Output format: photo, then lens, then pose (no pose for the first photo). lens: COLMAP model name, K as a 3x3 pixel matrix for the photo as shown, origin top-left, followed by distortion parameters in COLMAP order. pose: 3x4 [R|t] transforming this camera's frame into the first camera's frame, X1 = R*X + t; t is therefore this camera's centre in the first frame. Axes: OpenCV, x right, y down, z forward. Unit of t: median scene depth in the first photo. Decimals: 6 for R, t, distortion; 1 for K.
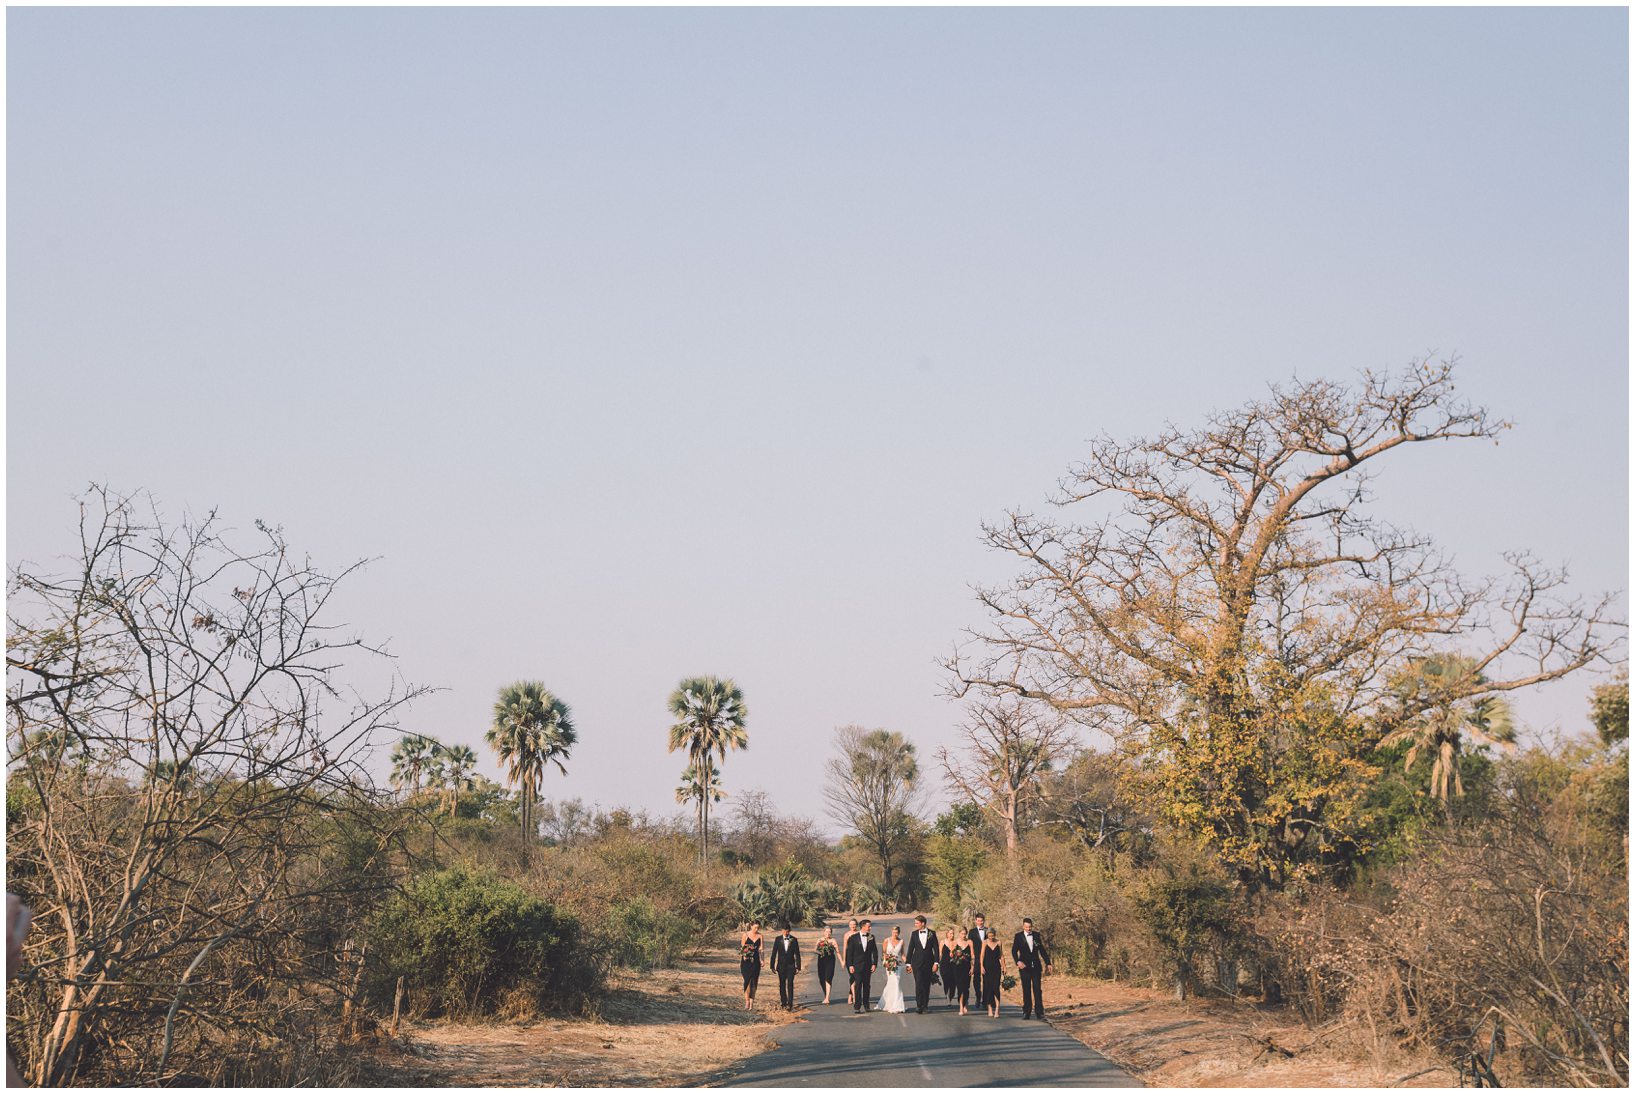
lens RADIAL K [[1525.6, 0, 817.5], [0, 1525.6, 547.0], [0, 0, 1]] dist [0.079969, 0.115859]
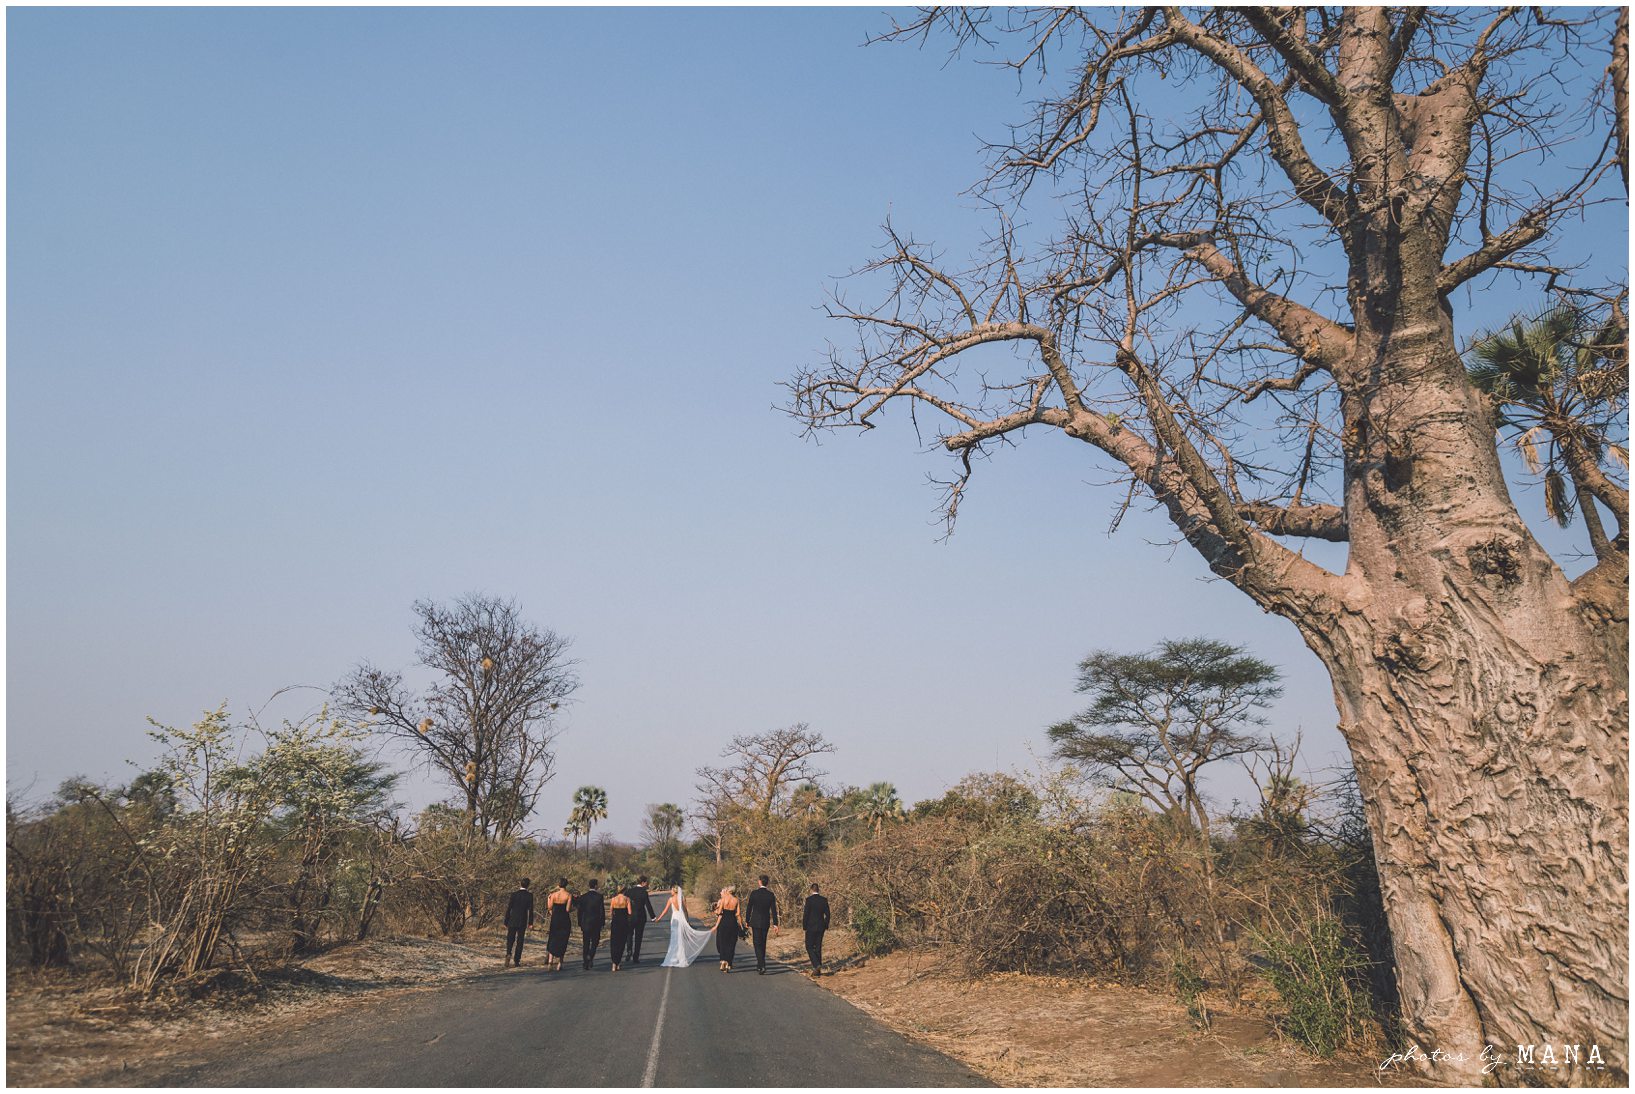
lens RADIAL K [[869.9, 0, 817.5], [0, 869.9, 547.0], [0, 0, 1]] dist [-0.029077, 0.032504]
pose [[0.979596, 0.050704, 0.194473, -0.009778], [-0.023114, 0.989654, -0.141597, -0.094370], [-0.199641, 0.134213, 0.970634, -0.384141]]
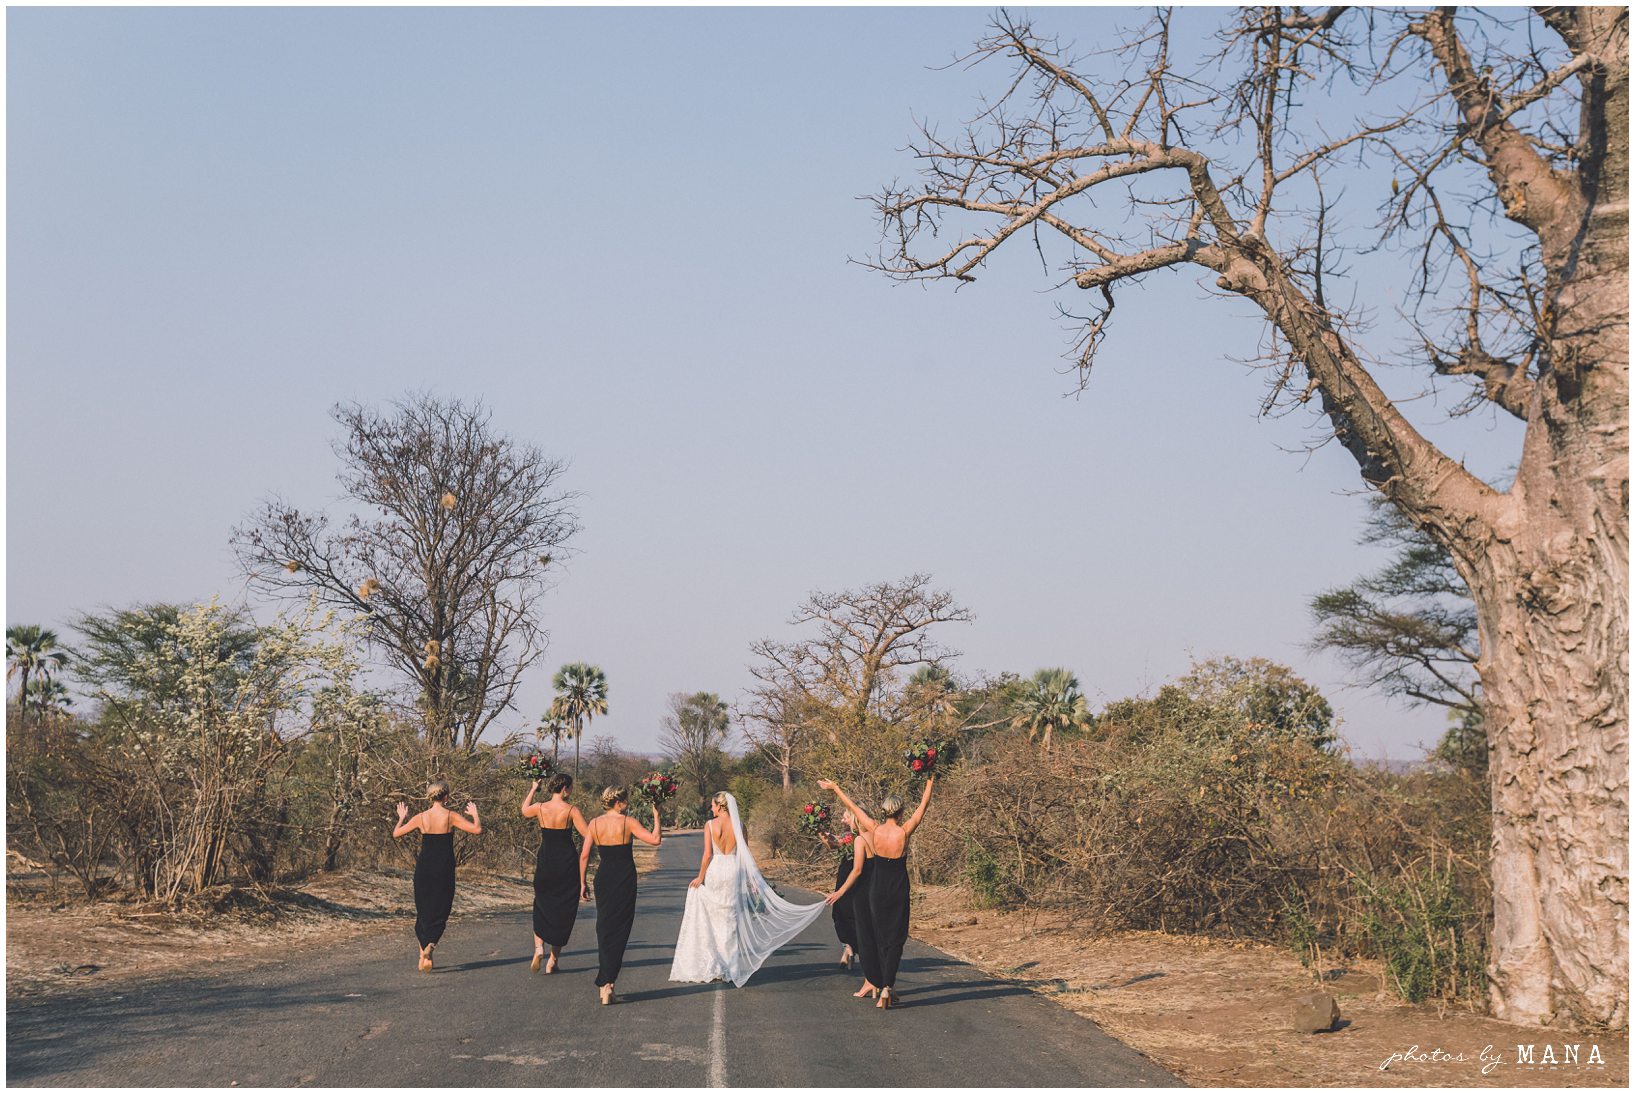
lens RADIAL K [[1525.6, 0, 817.5], [0, 1525.6, 547.0], [0, 0, 1]] dist [0.079969, 0.115859]
pose [[0.993339, 0.029419, 0.111407, -0.014699], [-0.035327, 0.998052, 0.051430, -0.104788], [-0.109677, -0.055023, 0.992443, -0.434734]]
